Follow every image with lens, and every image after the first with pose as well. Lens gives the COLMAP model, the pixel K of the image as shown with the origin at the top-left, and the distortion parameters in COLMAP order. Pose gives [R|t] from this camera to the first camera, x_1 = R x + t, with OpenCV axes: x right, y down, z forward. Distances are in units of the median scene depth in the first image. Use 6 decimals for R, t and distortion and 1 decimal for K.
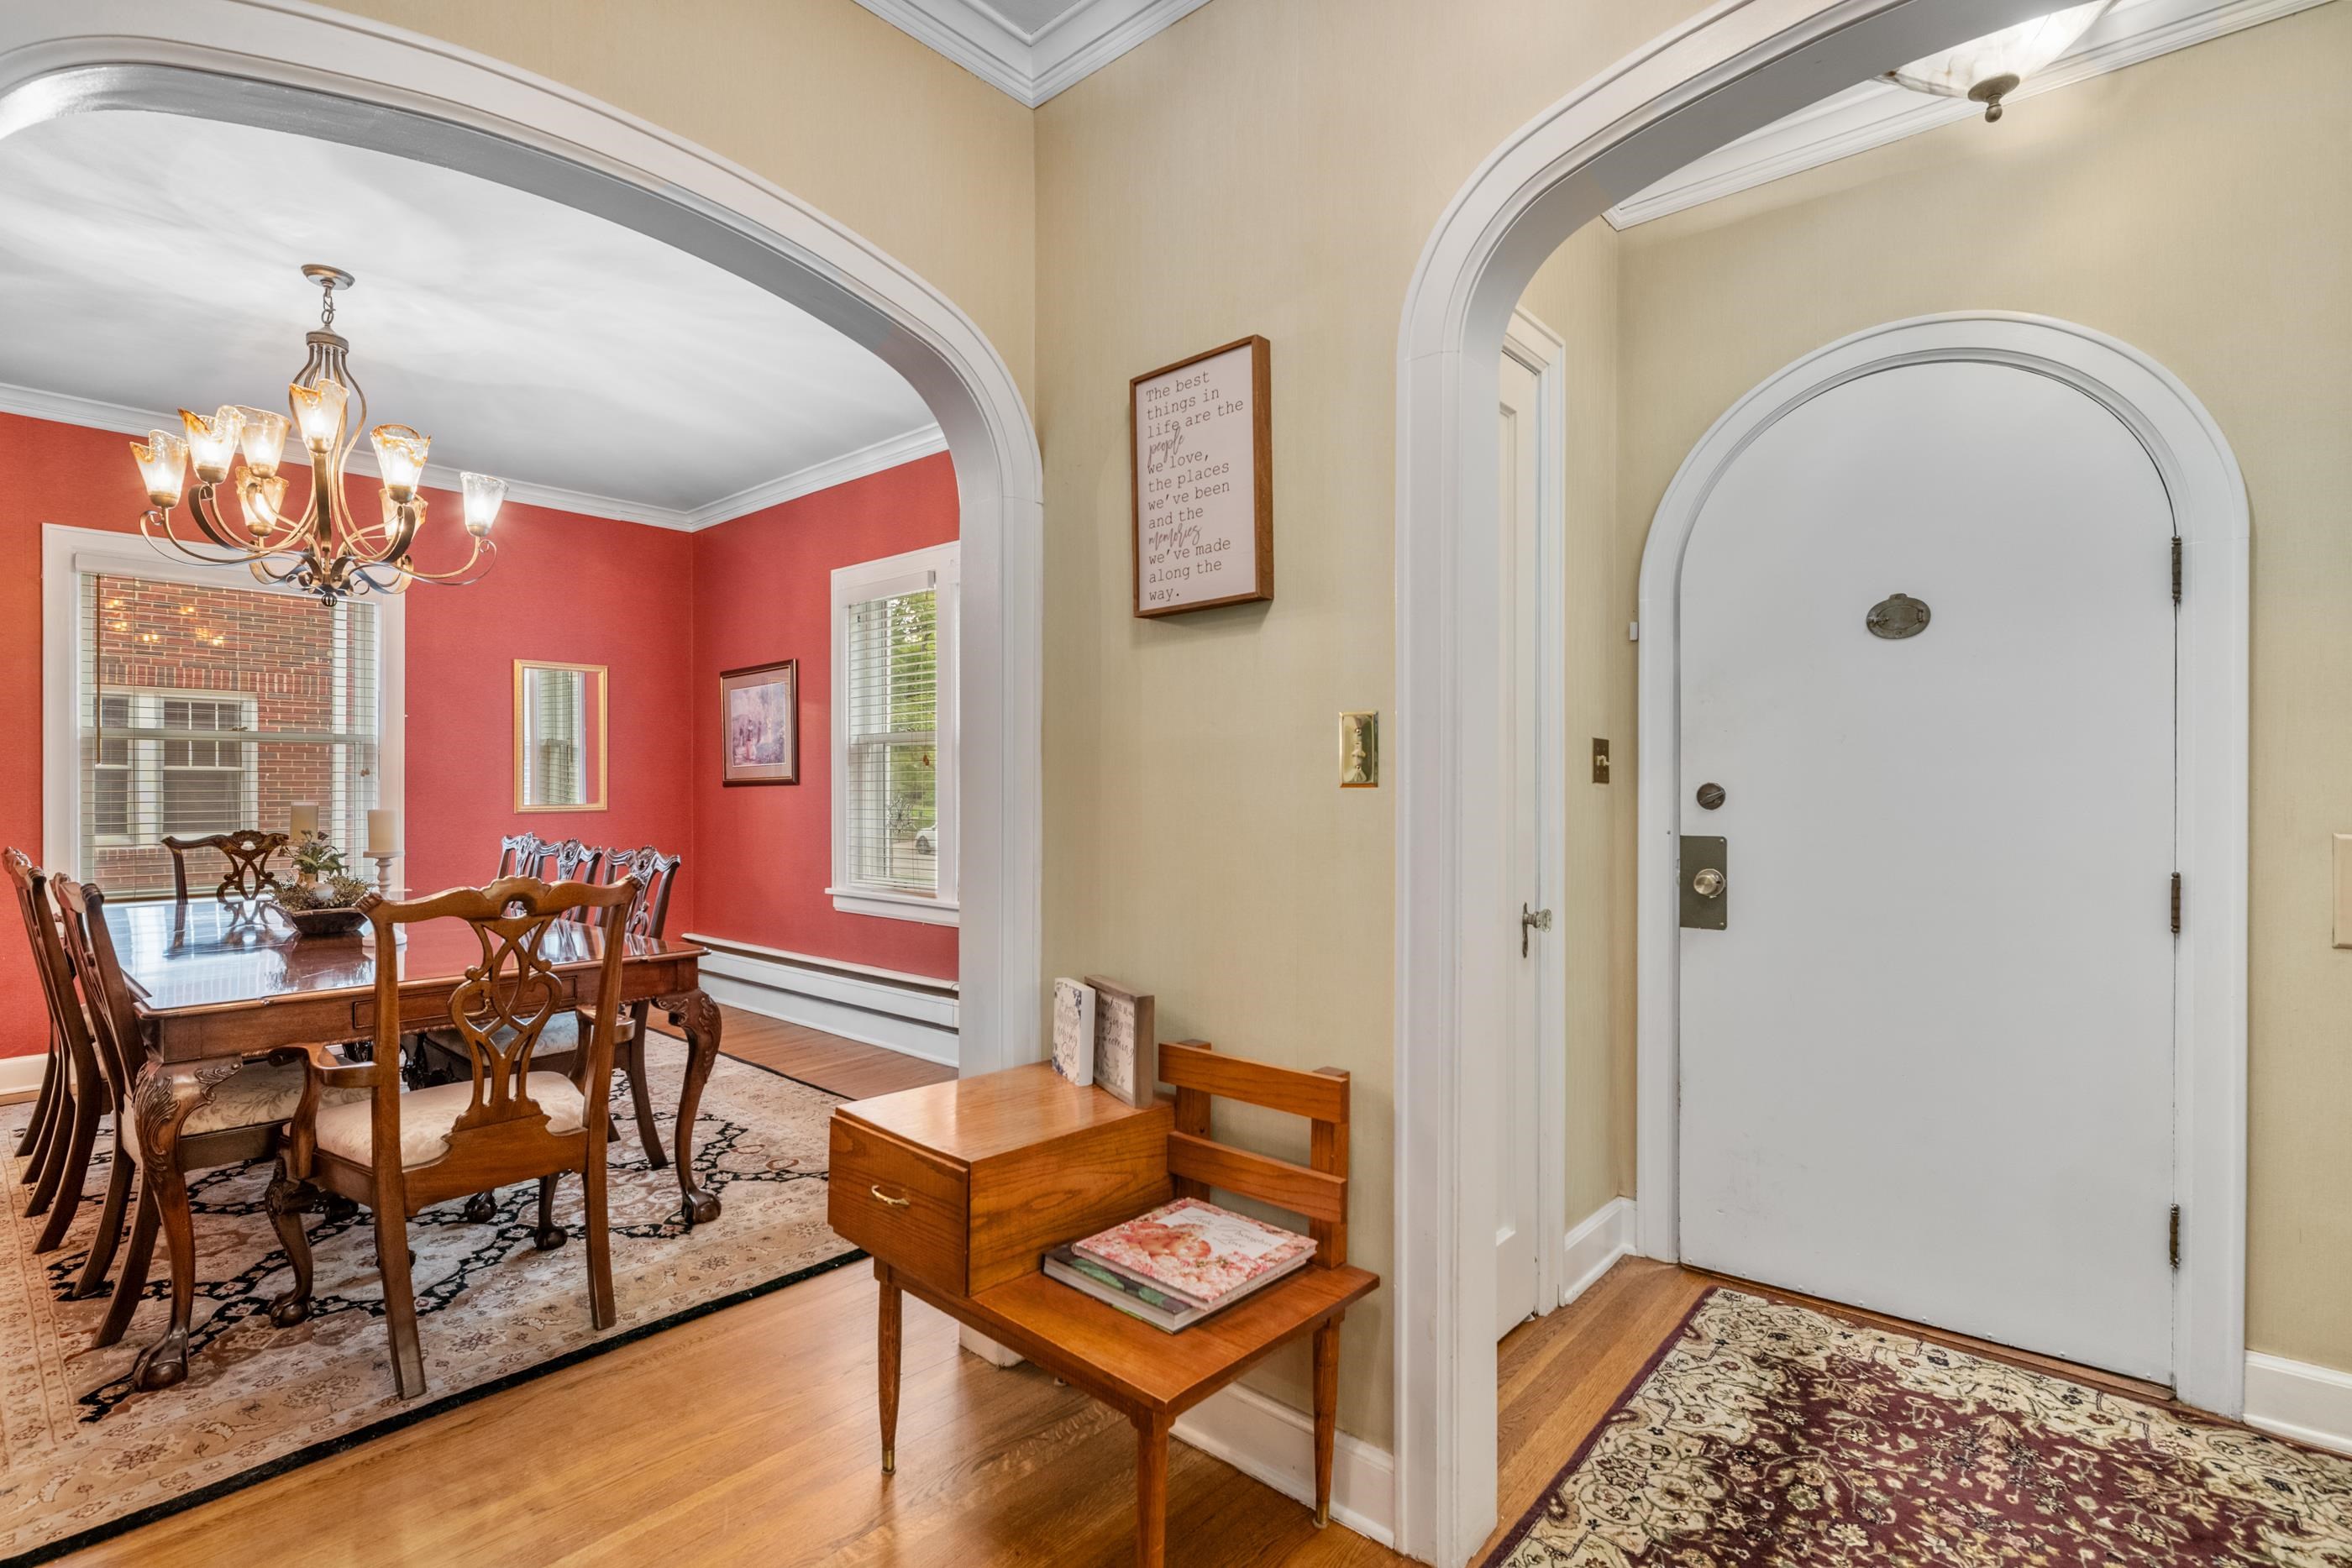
lens RADIAL K [[1097.2, 0, 1177.8], [0, 1097.2, 787.3], [0, 0, 1]] dist [0.005774, 0.000523]
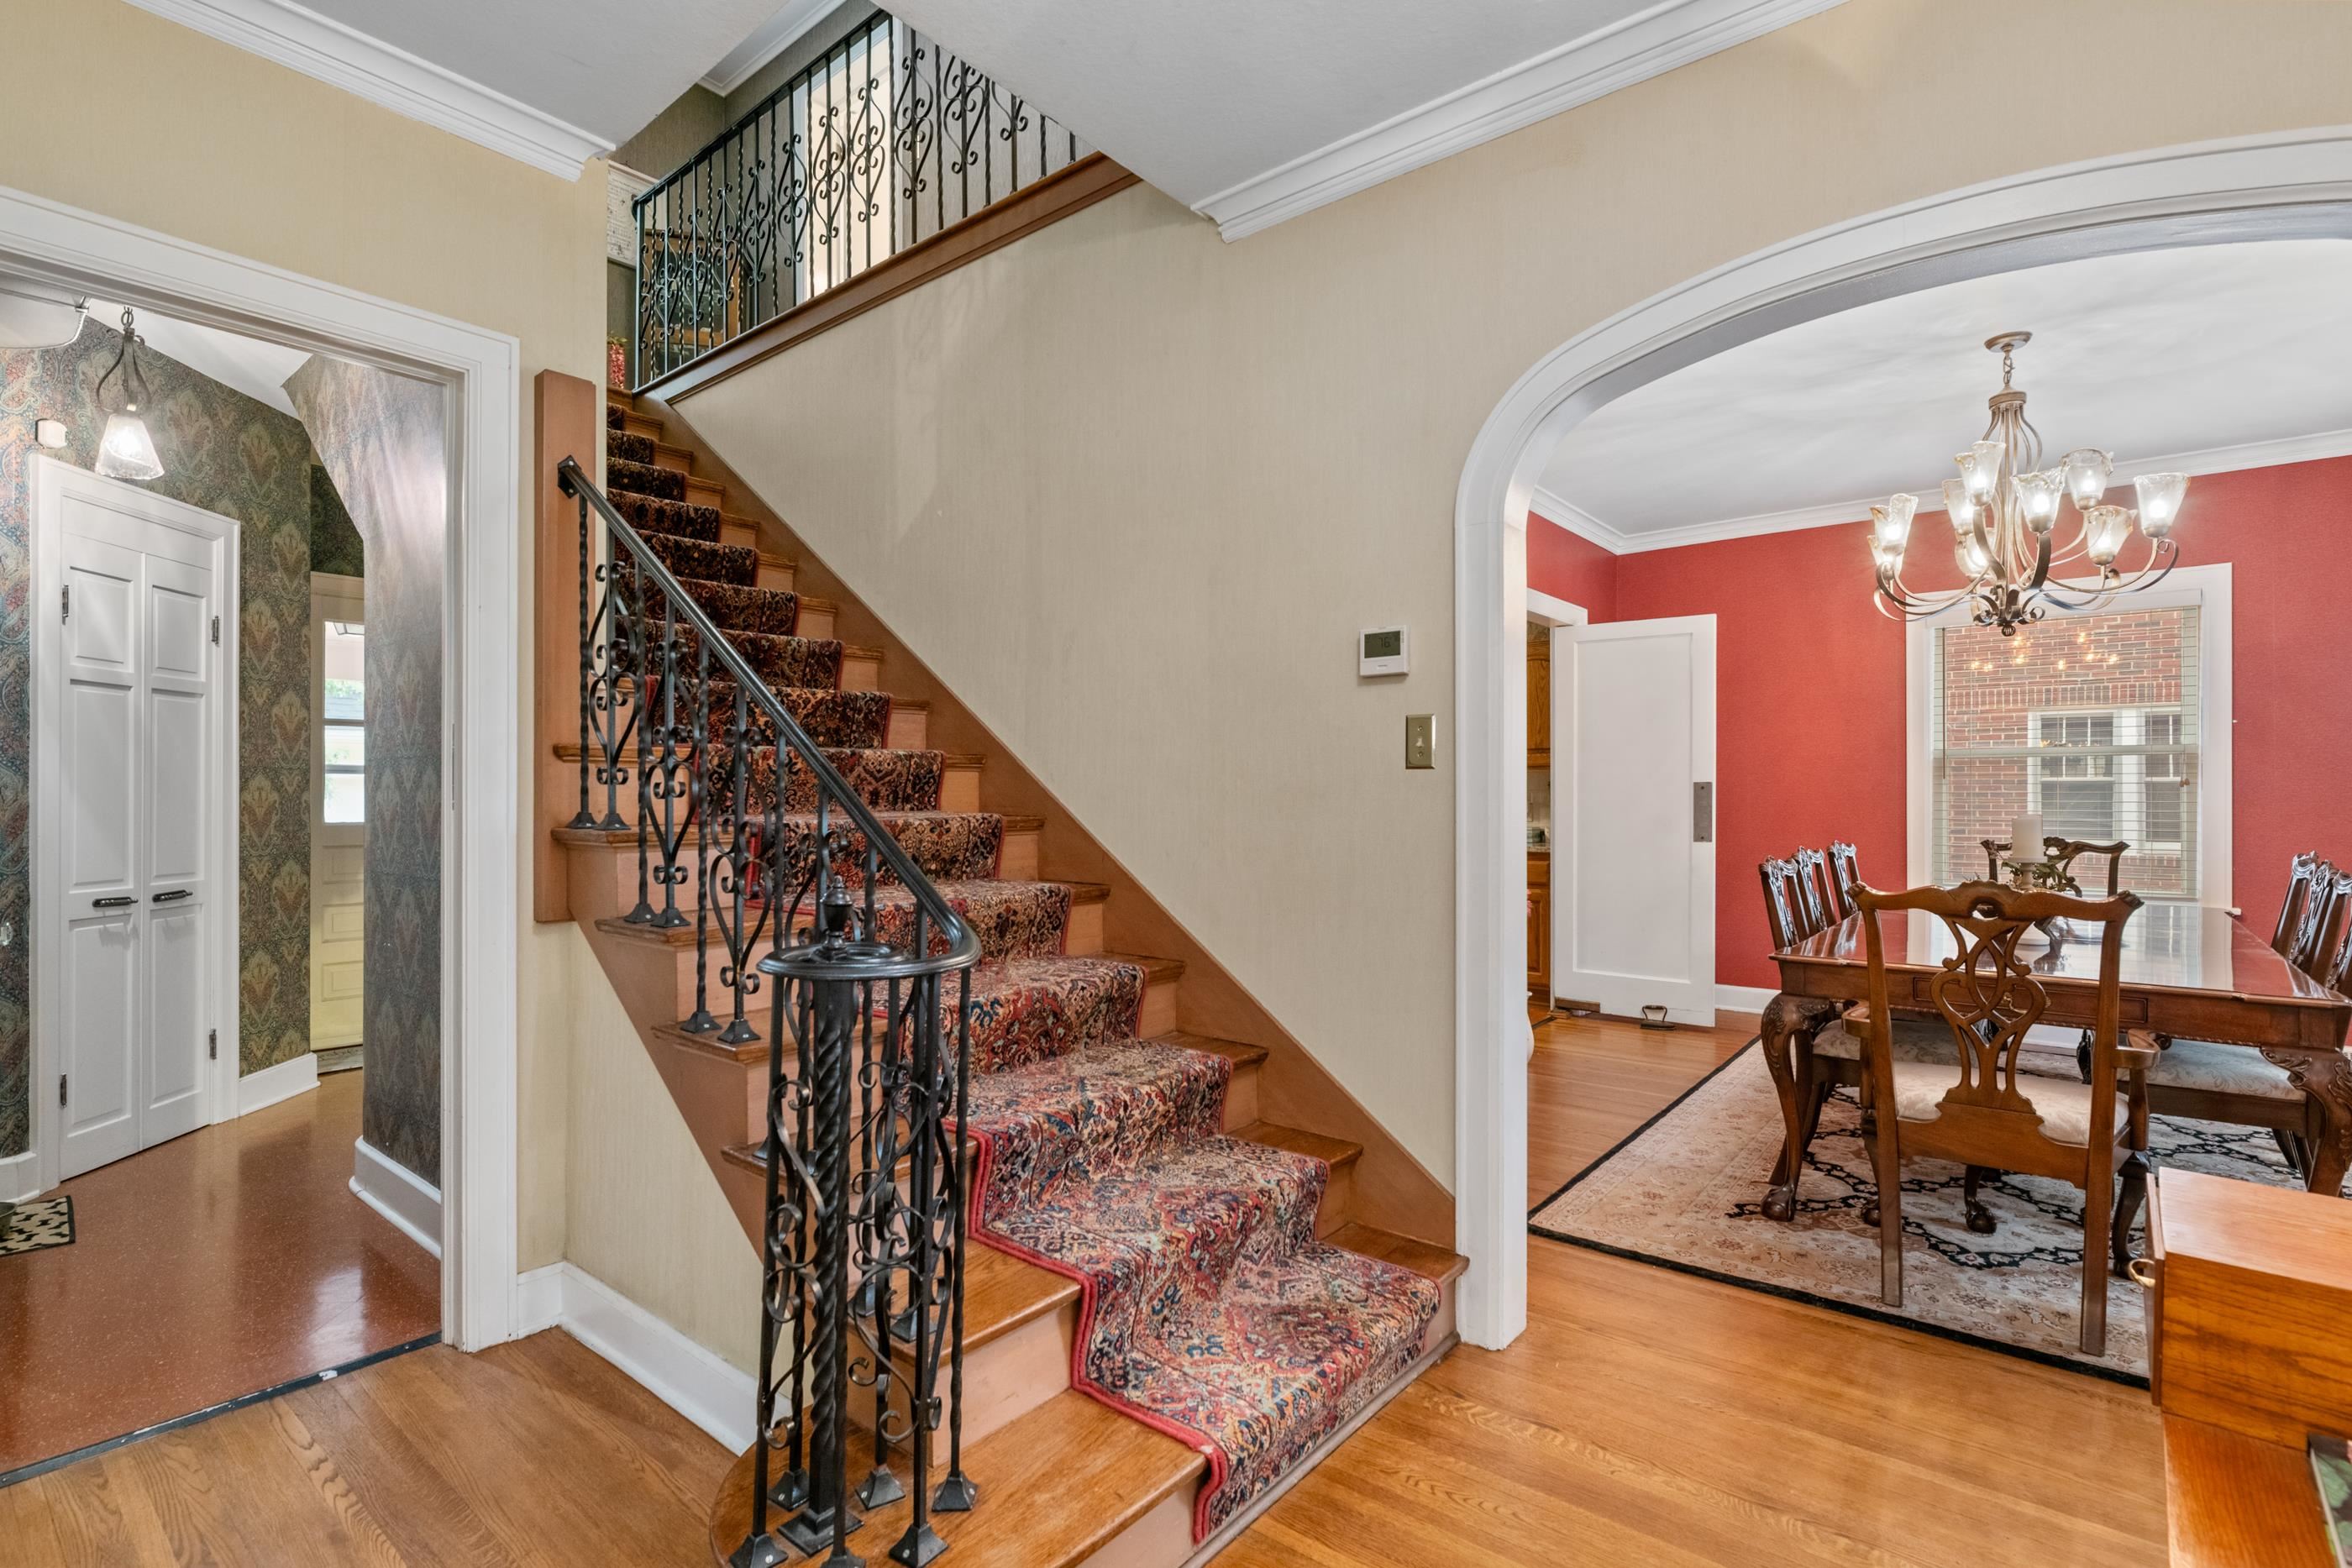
lens RADIAL K [[1097.2, 0, 1179.4], [0, 1097.2, 791.9], [0, 0, 1]] dist [0.005774, 0.000523]
pose [[0.052126, -0.004809, -0.998629, 0.395504], [-0.000803, 0.999988, -0.004857, -0.000425], [0.998640, 0.001055, 0.052122, 0.136881]]
